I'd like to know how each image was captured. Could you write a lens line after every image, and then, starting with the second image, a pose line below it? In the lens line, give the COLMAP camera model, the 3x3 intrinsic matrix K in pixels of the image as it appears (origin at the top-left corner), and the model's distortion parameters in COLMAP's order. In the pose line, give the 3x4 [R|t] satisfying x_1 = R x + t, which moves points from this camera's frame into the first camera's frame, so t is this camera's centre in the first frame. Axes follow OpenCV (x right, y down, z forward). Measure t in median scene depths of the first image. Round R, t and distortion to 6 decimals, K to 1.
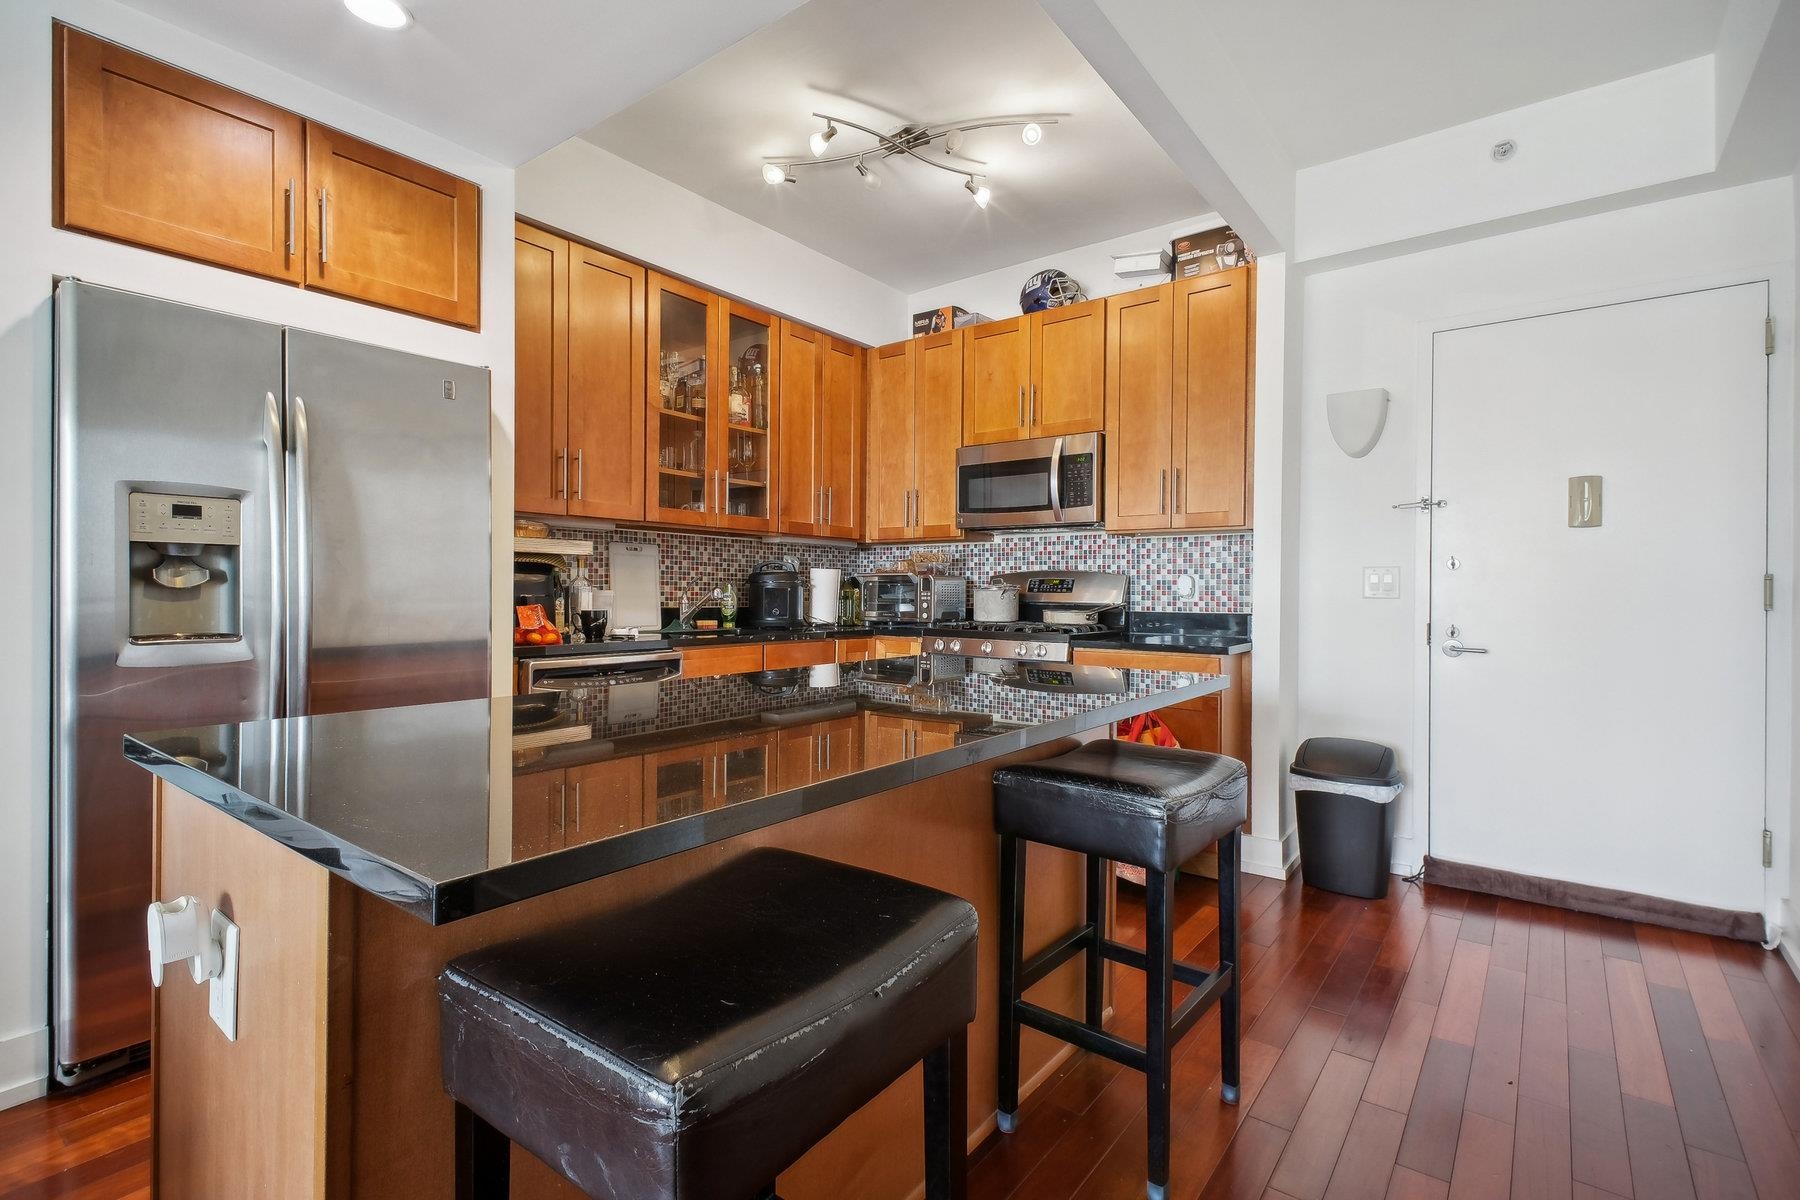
lens RADIAL K [[833.5, 0, 899.4], [0, 833.5, 590.6], [0, 0, 1]] dist [0.036225, -0.019216]
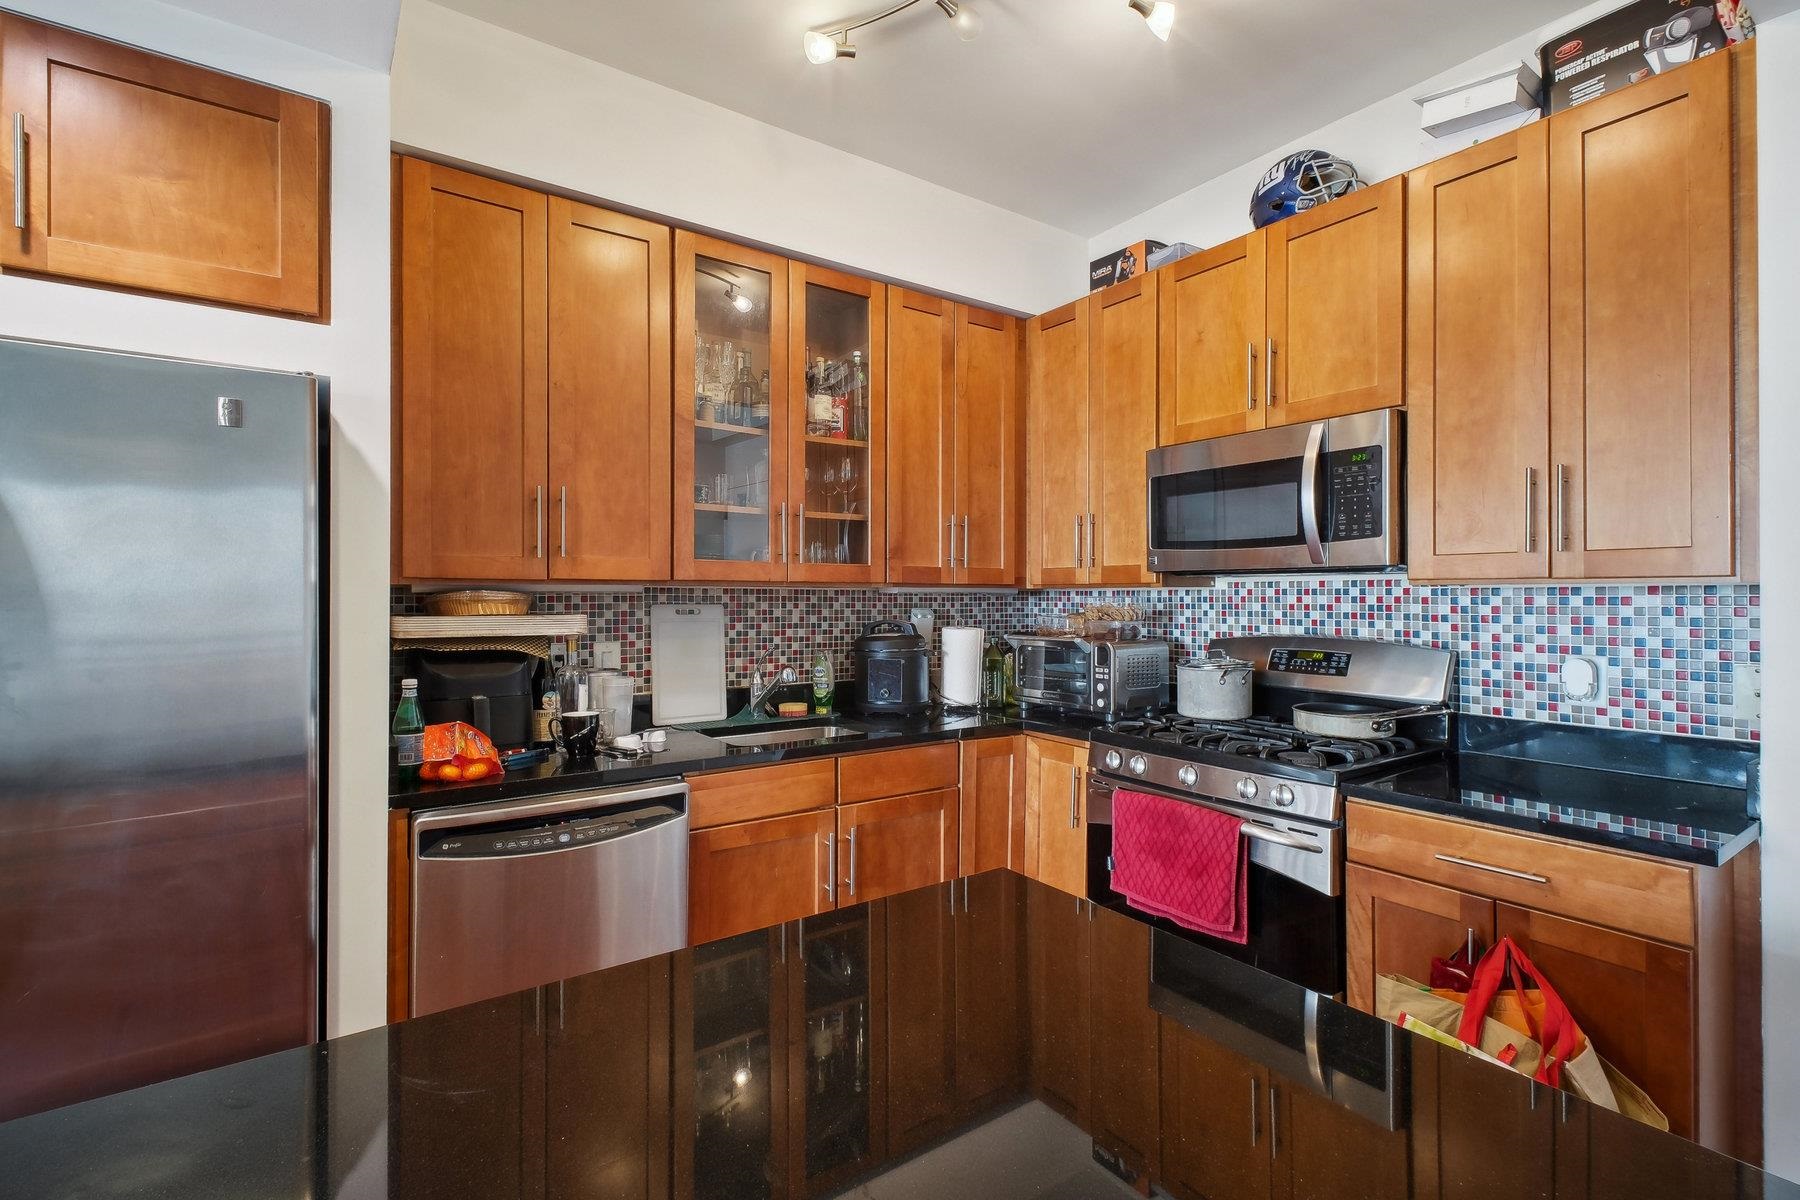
lens RADIAL K [[833.5, 0, 899.4], [0, 833.5, 590.6], [0, 0, 1]] dist [0.036225, -0.019216]
pose [[0.954727, -0.008971, -0.297349, 0.079553], [0.006538, 0.999937, -0.009176, -0.057034], [0.297413, 0.006817, 0.954725, 0.323095]]
